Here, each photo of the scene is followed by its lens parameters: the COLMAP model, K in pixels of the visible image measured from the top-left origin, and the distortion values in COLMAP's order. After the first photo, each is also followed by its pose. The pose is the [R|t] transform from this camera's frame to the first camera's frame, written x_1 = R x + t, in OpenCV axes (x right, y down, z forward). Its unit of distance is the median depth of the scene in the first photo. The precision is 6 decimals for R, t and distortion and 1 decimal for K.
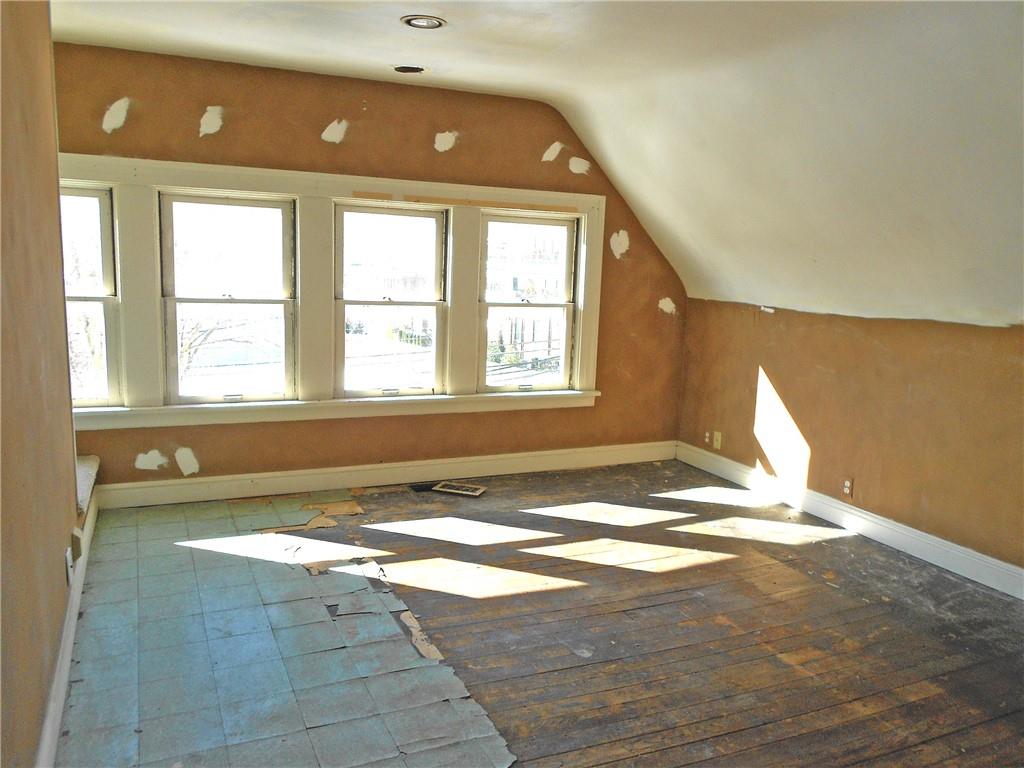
lens RADIAL K [[802.5, 0, 518.2], [0, 802.5, 398.6], [0, 0, 1]] dist [0.004928, -0.000709]
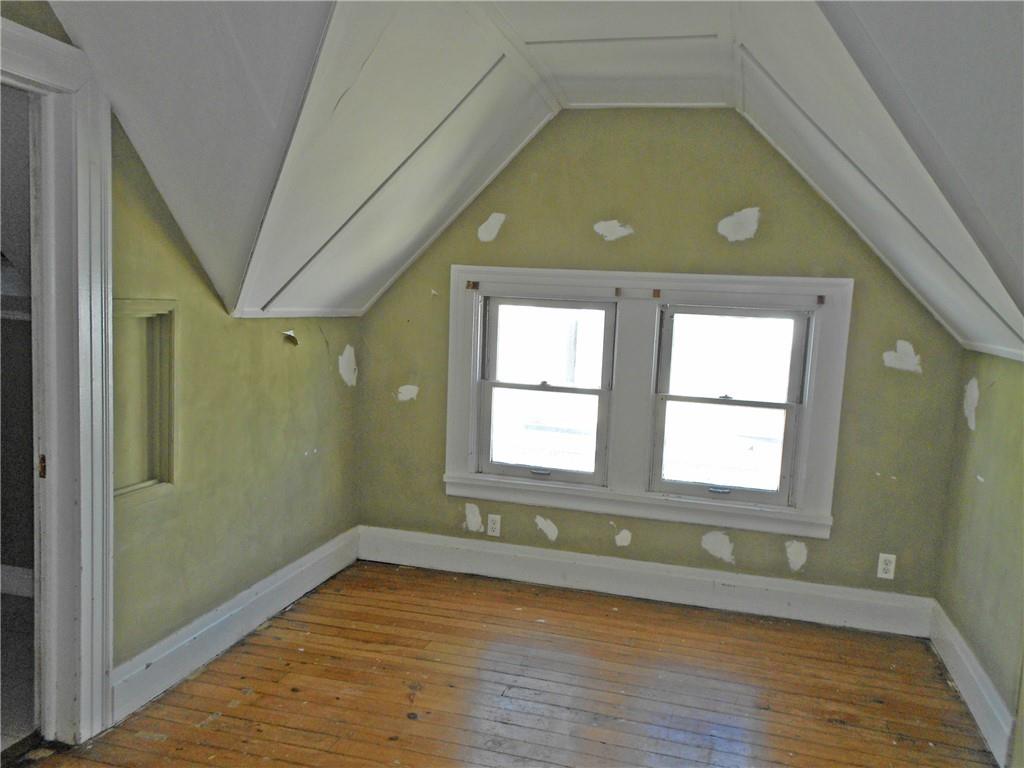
lens RADIAL K [[802.5, 0, 518.2], [0, 802.5, 398.6], [0, 0, 1]] dist [0.004928, -0.000709]
pose [[0.770340, 0.065009, -0.634311, 0.327765], [-0.148342, 0.985766, -0.079125, -0.013652], [0.620138, 0.155047, 0.769019, 0.149774]]
